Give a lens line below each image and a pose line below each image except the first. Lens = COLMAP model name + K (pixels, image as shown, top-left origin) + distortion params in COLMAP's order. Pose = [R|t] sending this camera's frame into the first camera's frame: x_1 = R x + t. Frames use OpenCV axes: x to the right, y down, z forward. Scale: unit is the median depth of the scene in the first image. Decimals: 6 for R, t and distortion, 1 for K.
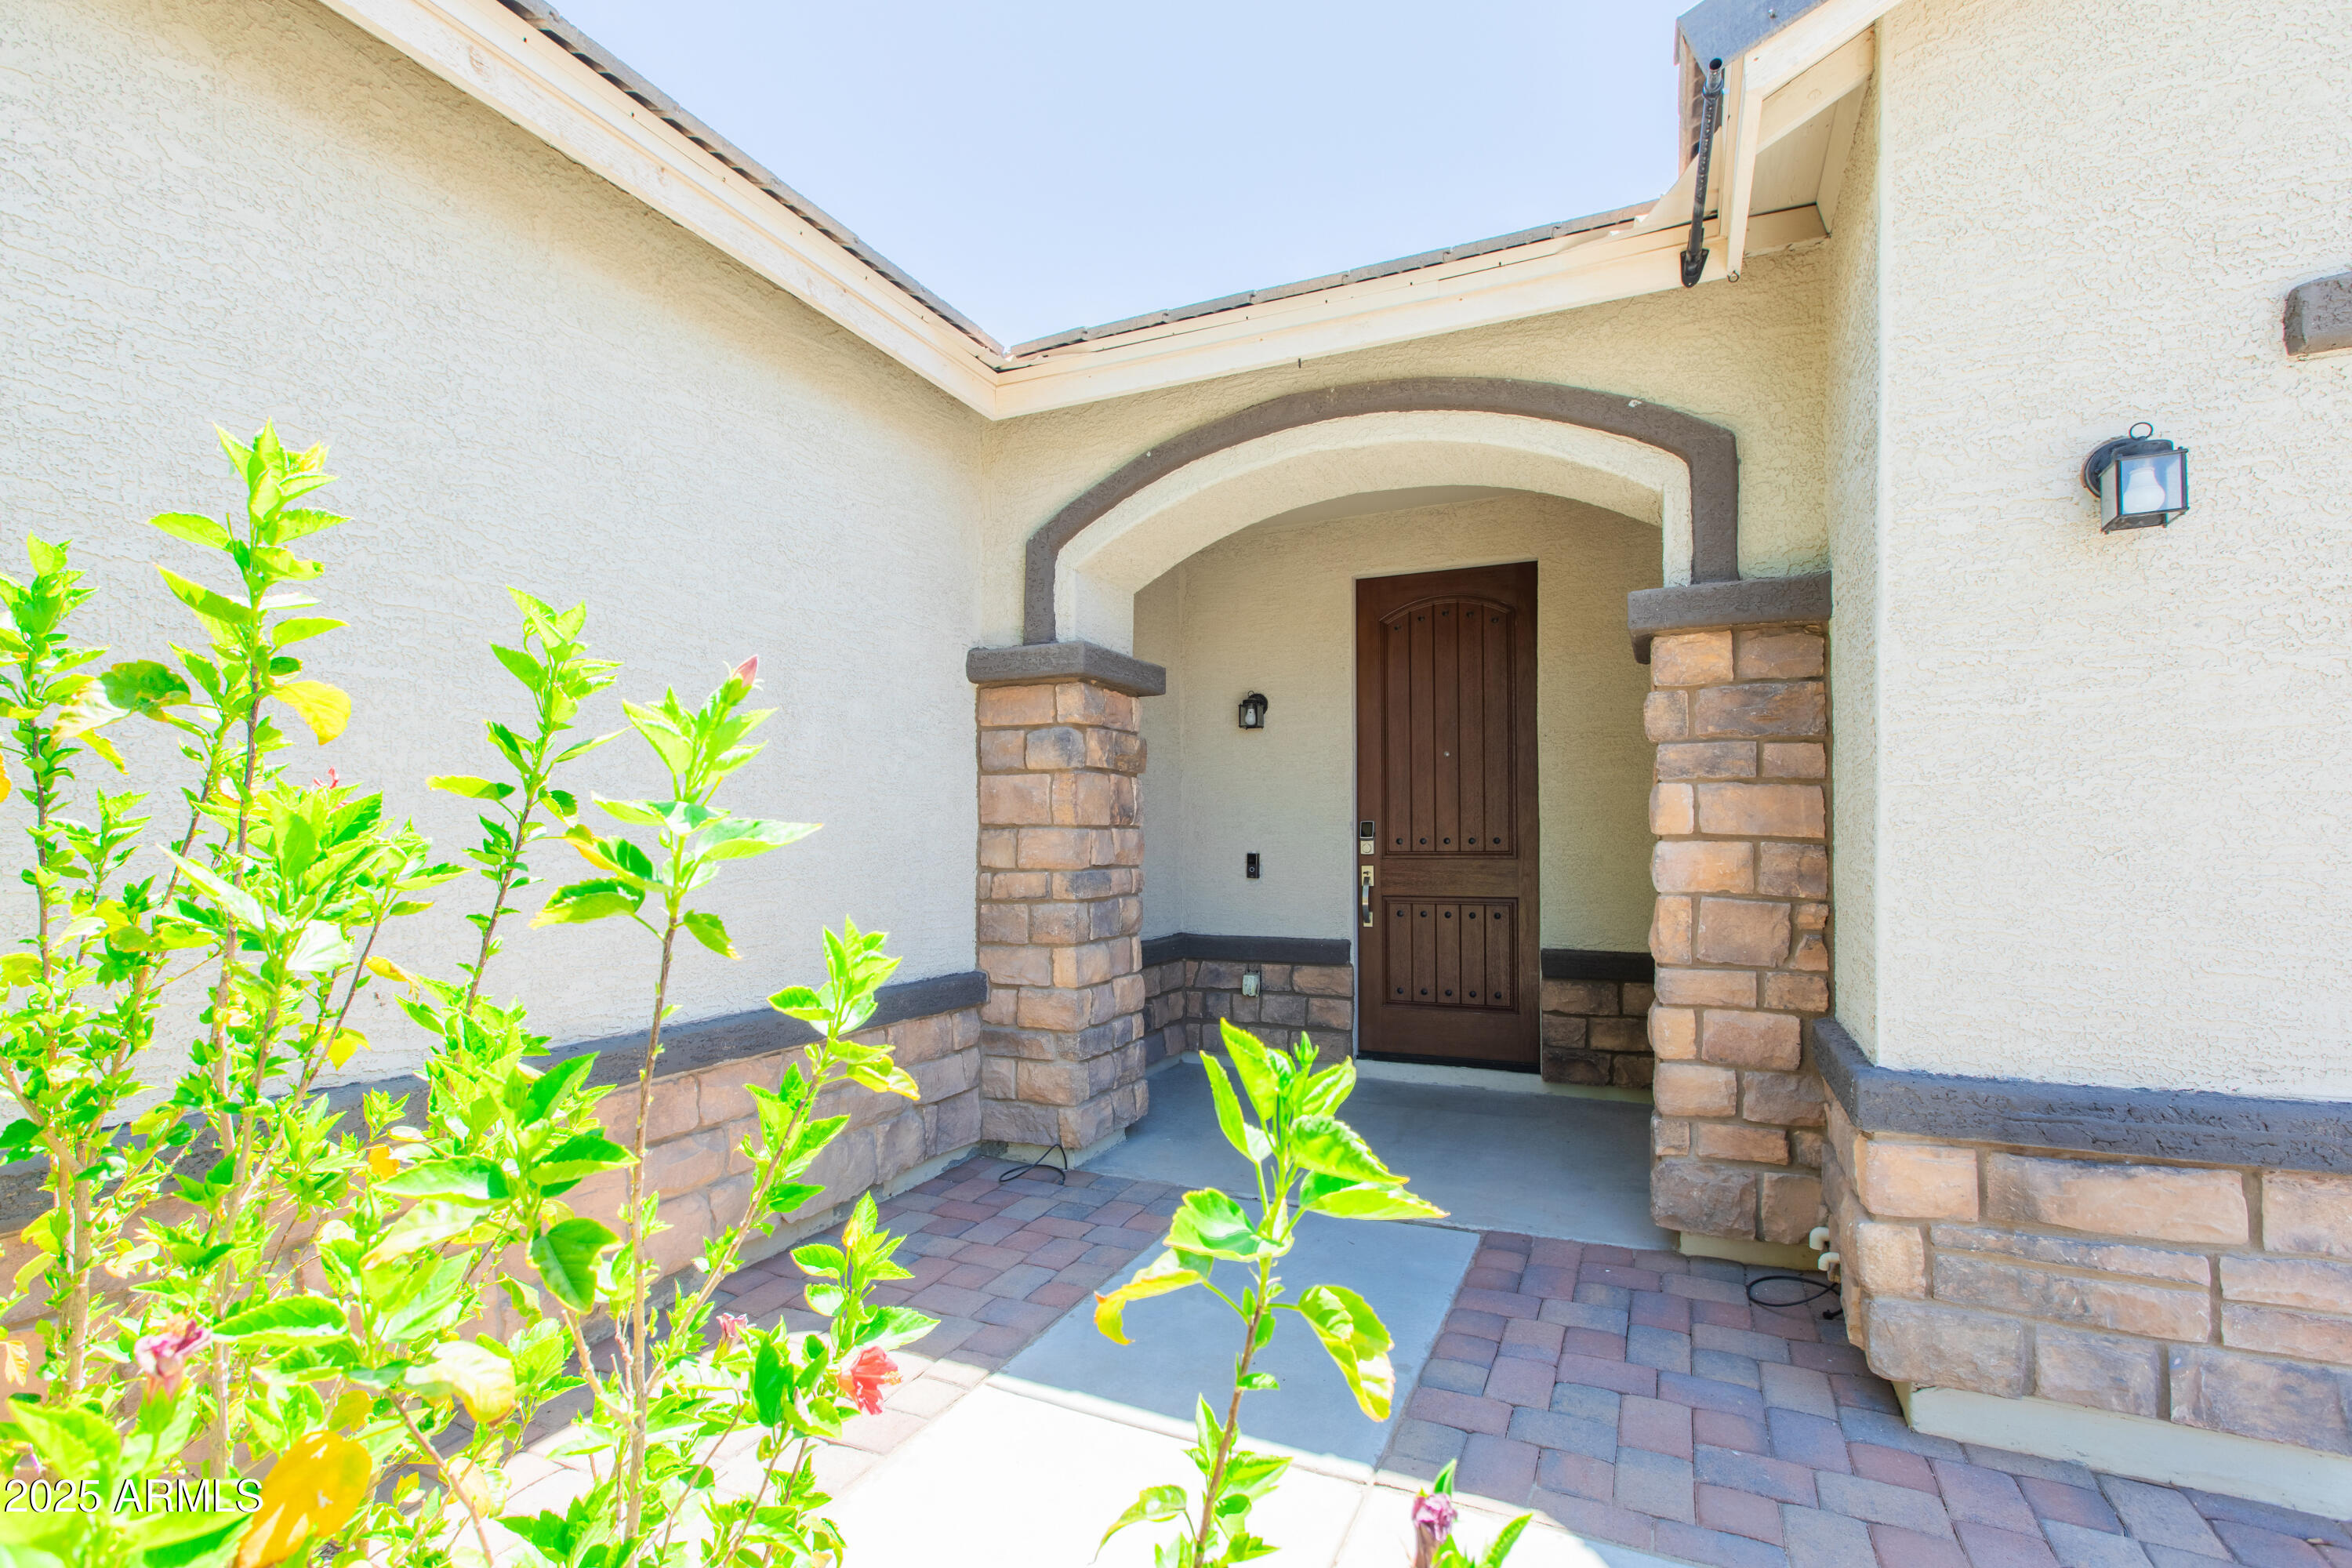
lens RADIAL K [[1063.1, 0, 1159.6], [0, 1063.1, 822.2], [0, 0, 1]] dist [0.001017, 0.000200]
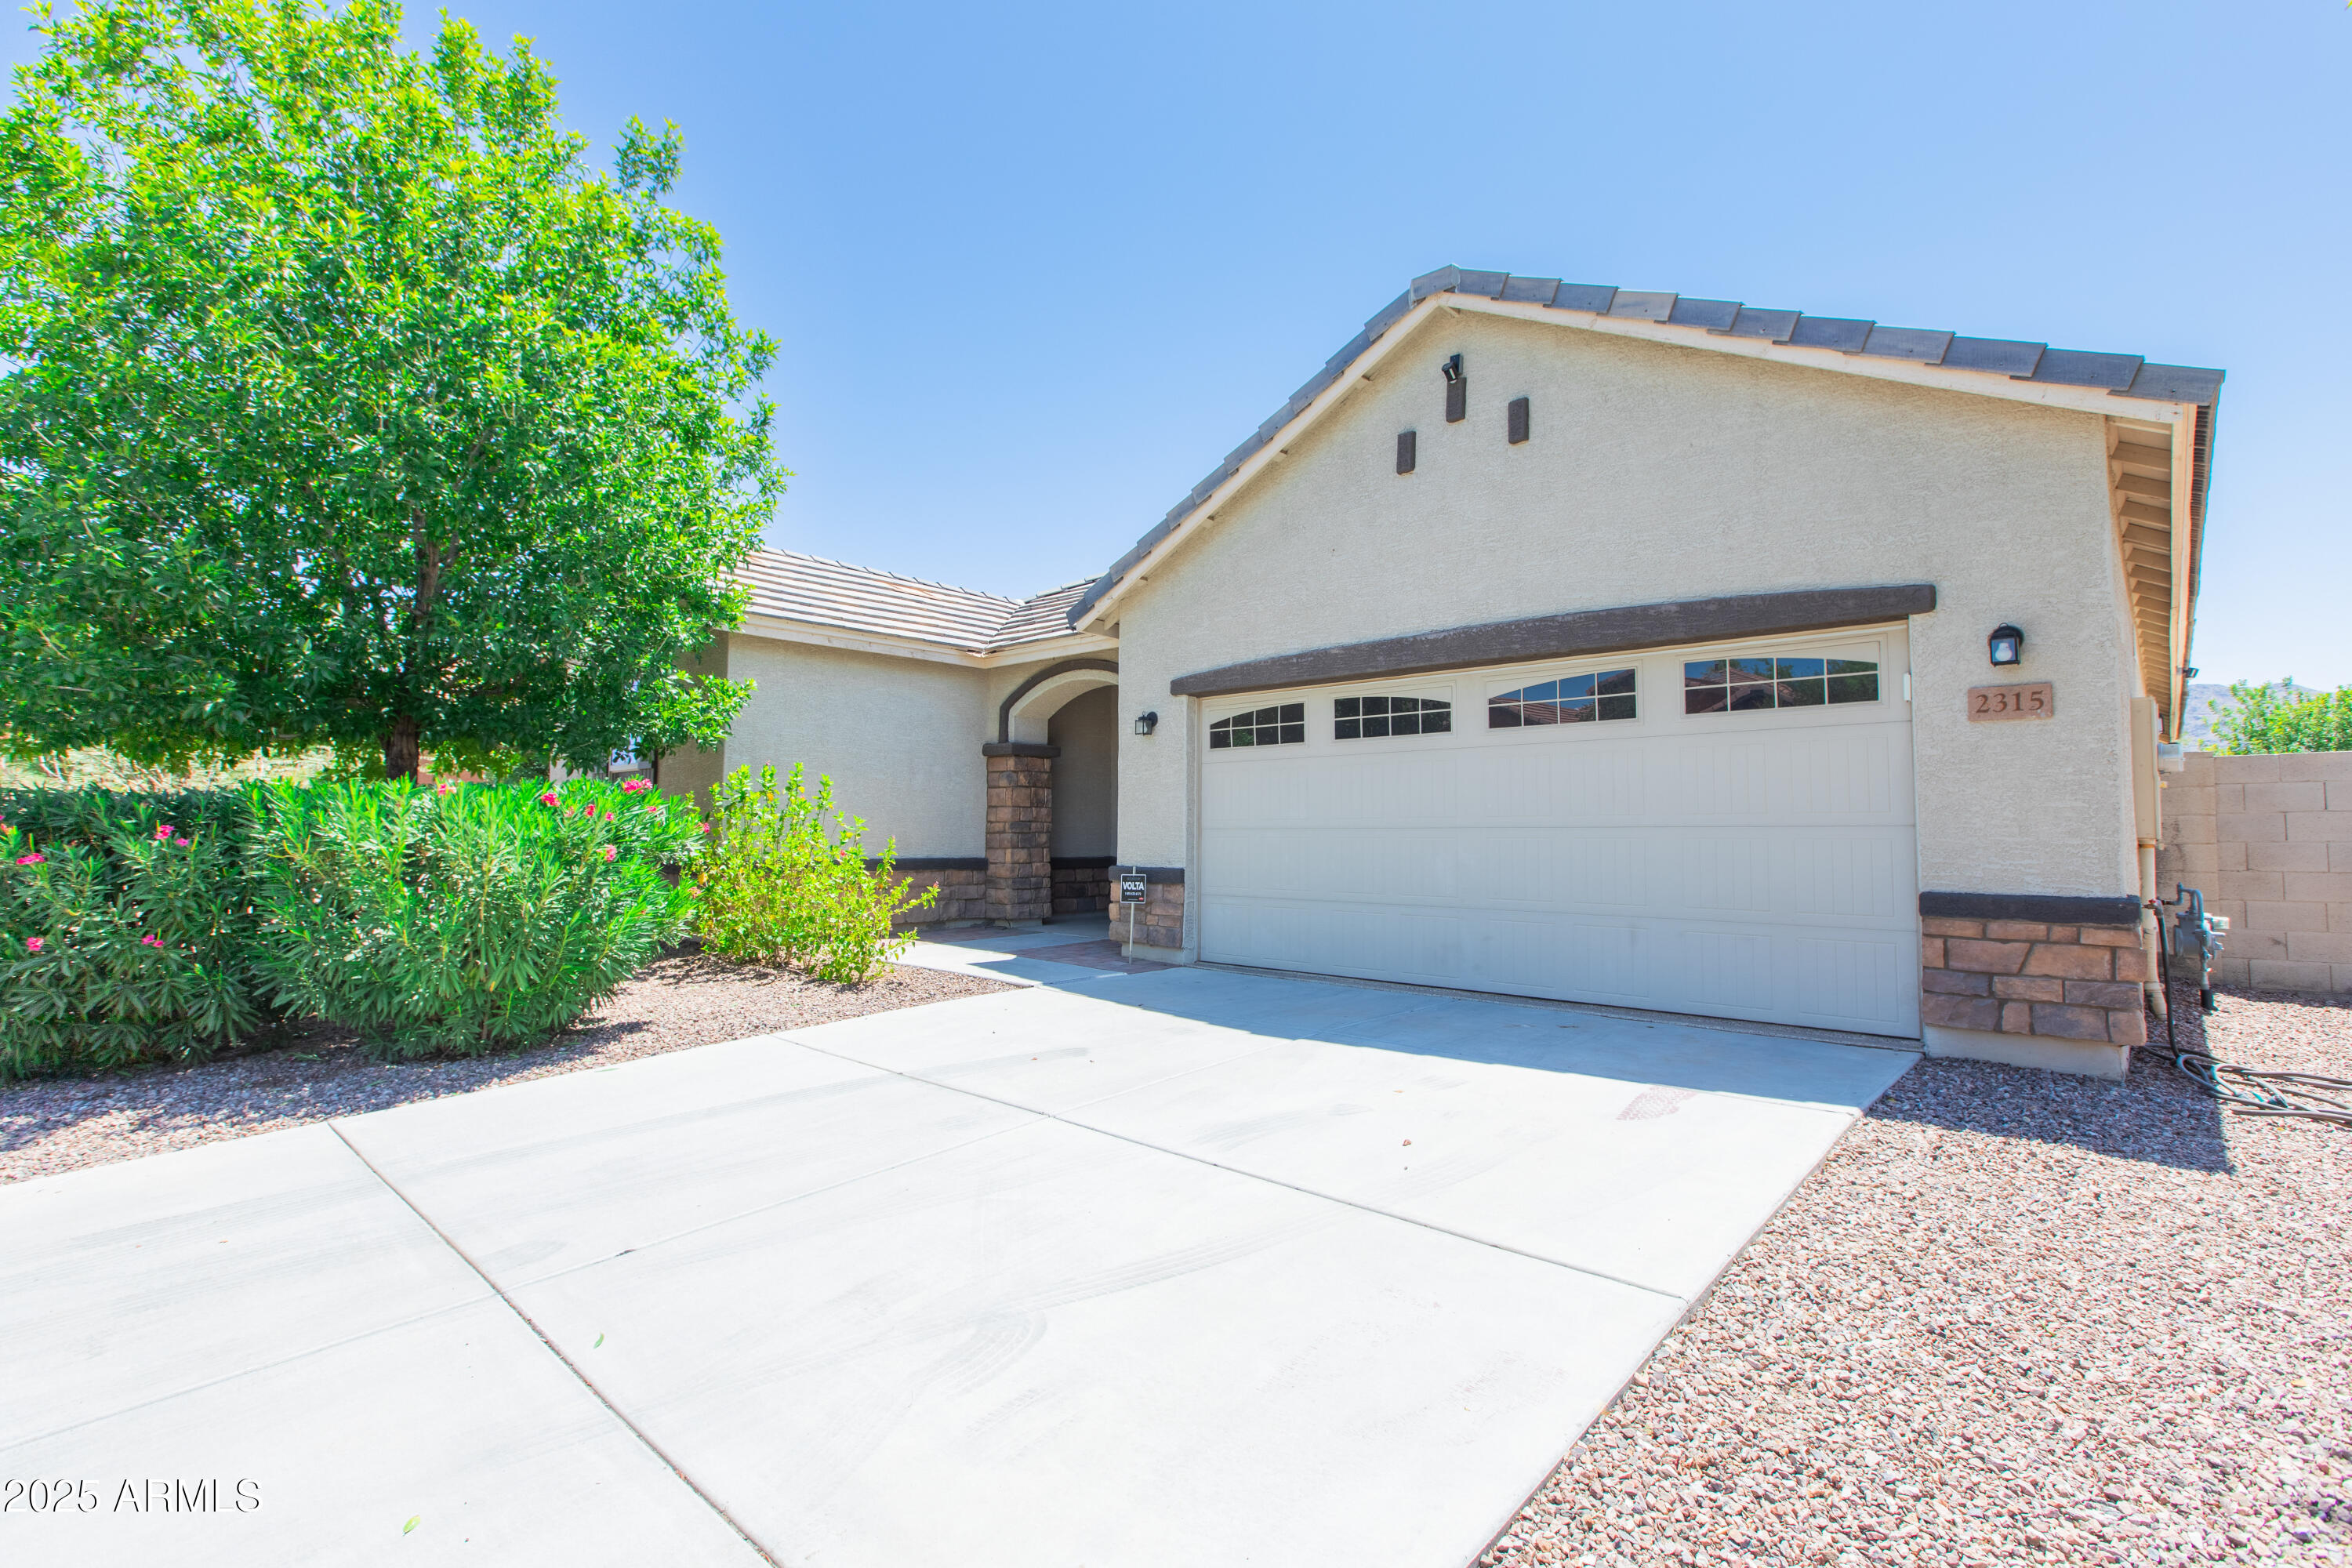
lens RADIAL K [[1091.3, 0, 1173.8], [0, 1091.3, 758.6], [0, 0, 1]] dist [0.001030, 0.000077]
pose [[0.939406, -0.017131, -0.342378, 1.307088], [0.002688, 0.999088, -0.042615, 0.001179], [0.342796, 0.039112, 0.938595, -1.574693]]
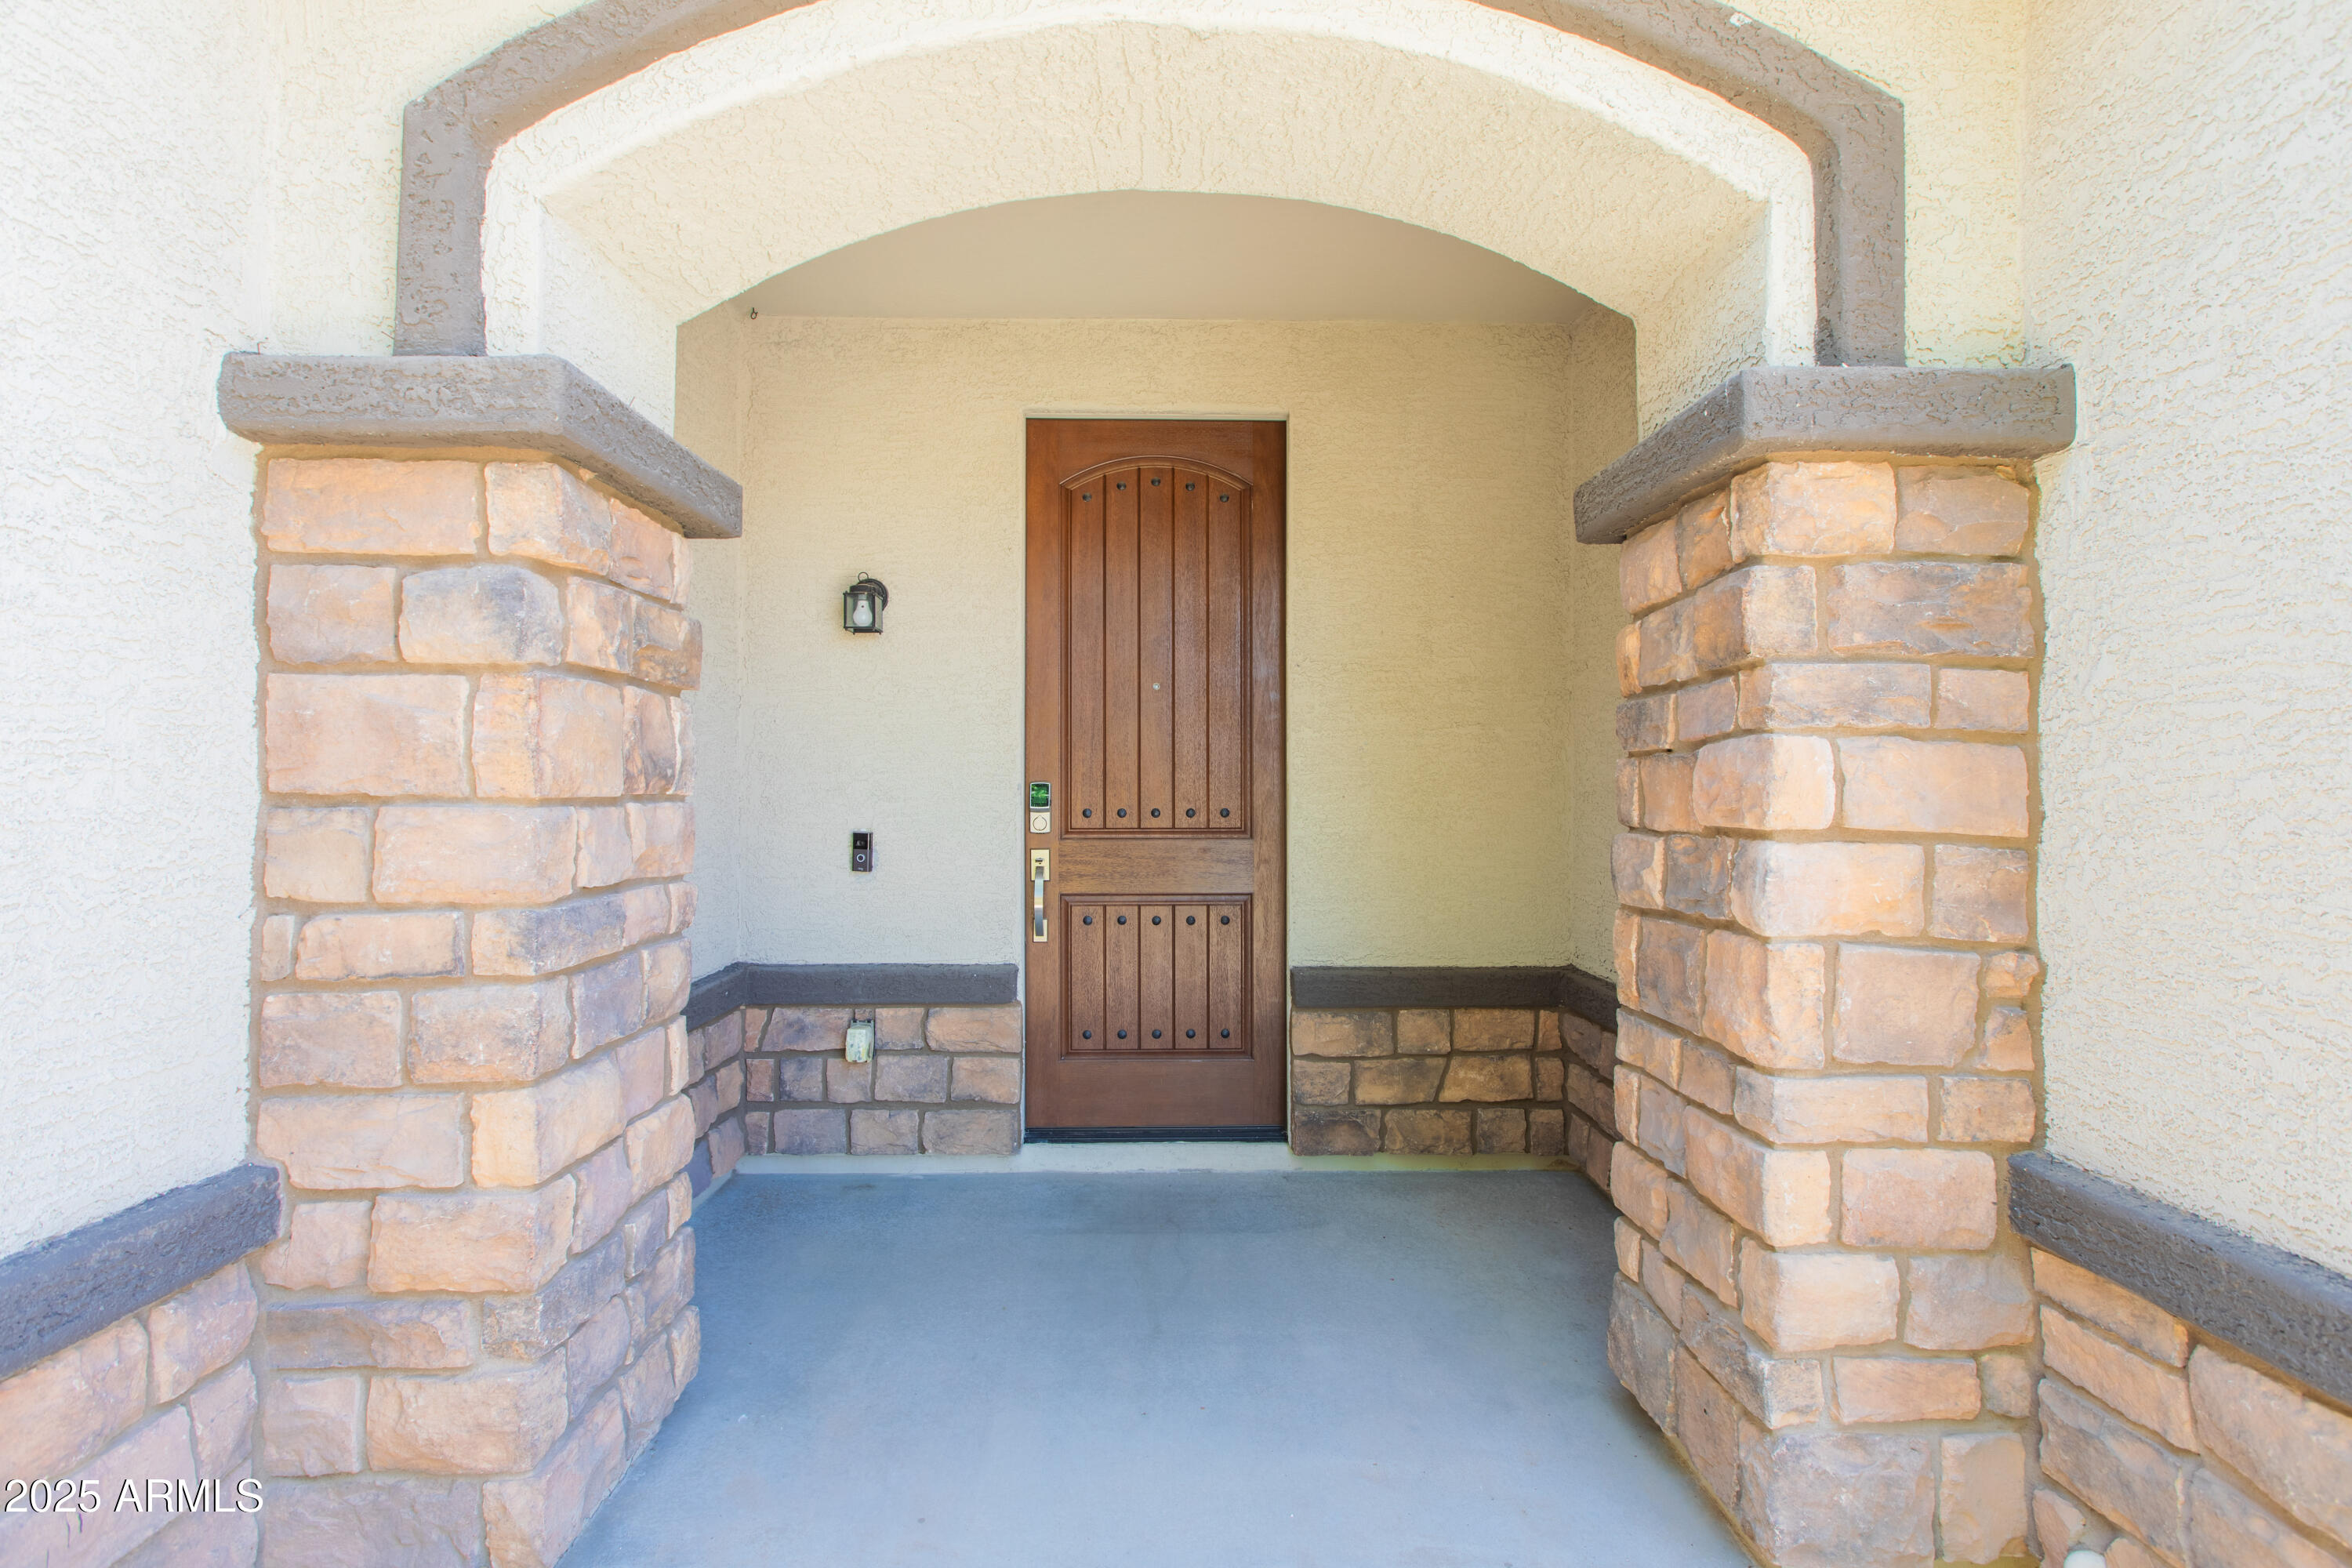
lens RADIAL K [[1034.3, 0, 1121.0], [0, 1034.3, 781.2], [0, 0, 1]] dist [0.001910, 0.000287]
pose [[0.909019, 0.008077, 0.416677, -0.038411], [-0.012514, 0.999890, 0.007919, -0.010266], [-0.416568, -0.012413, 0.909020, 0.517477]]
